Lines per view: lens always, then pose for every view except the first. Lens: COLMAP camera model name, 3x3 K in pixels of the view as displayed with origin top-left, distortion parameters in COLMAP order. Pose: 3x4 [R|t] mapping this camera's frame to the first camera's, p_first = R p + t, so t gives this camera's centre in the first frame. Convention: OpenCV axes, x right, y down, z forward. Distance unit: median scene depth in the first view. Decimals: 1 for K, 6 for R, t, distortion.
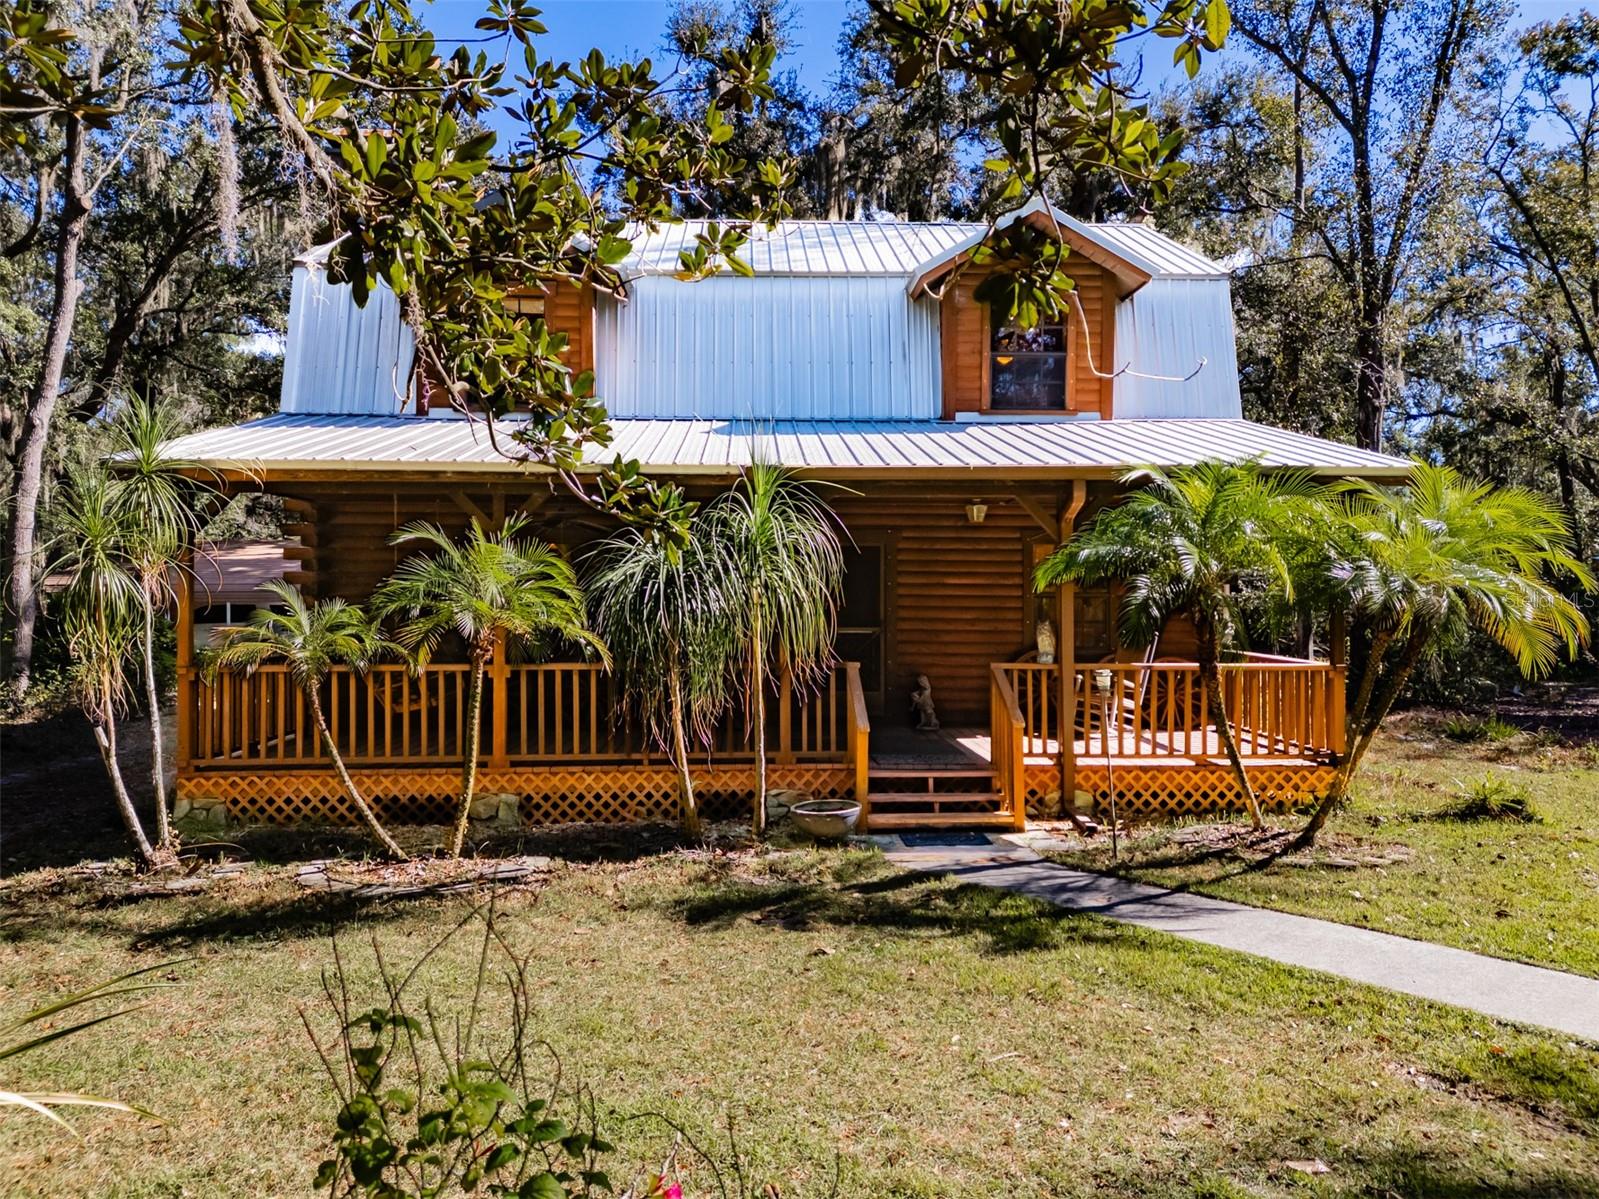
lens RADIAL K [[1176.9, 0, 793.0], [0, 1176.9, 601.5], [0, 0, 1]] dist [0.078103, -0.088829]
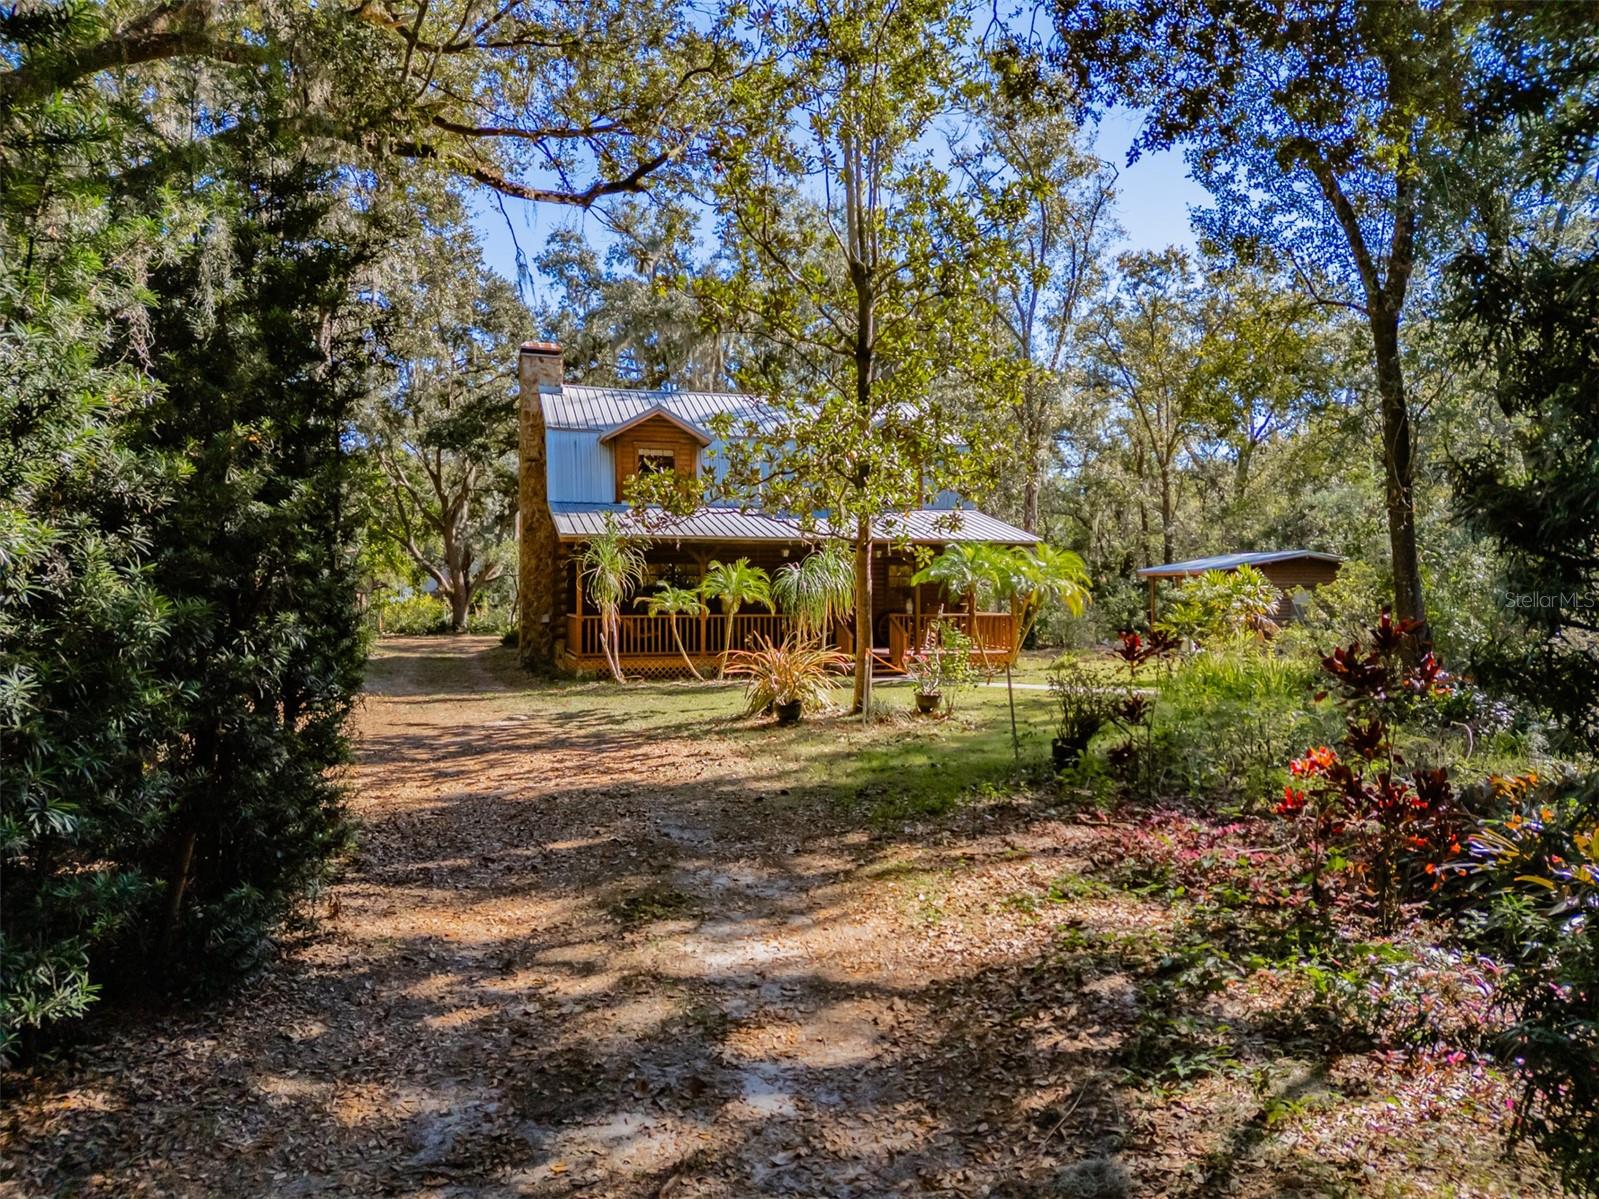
lens RADIAL K [[1176.9, 0, 793.0], [0, 1176.9, 601.5], [0, 0, 1]] dist [0.078103, -0.088829]
pose [[0.972044, -0.002455, 0.234785, -0.629769], [0.002560, 0.999997, -0.000142, 0.023294], [-0.234784, 0.000739, 0.972047, -1.419804]]
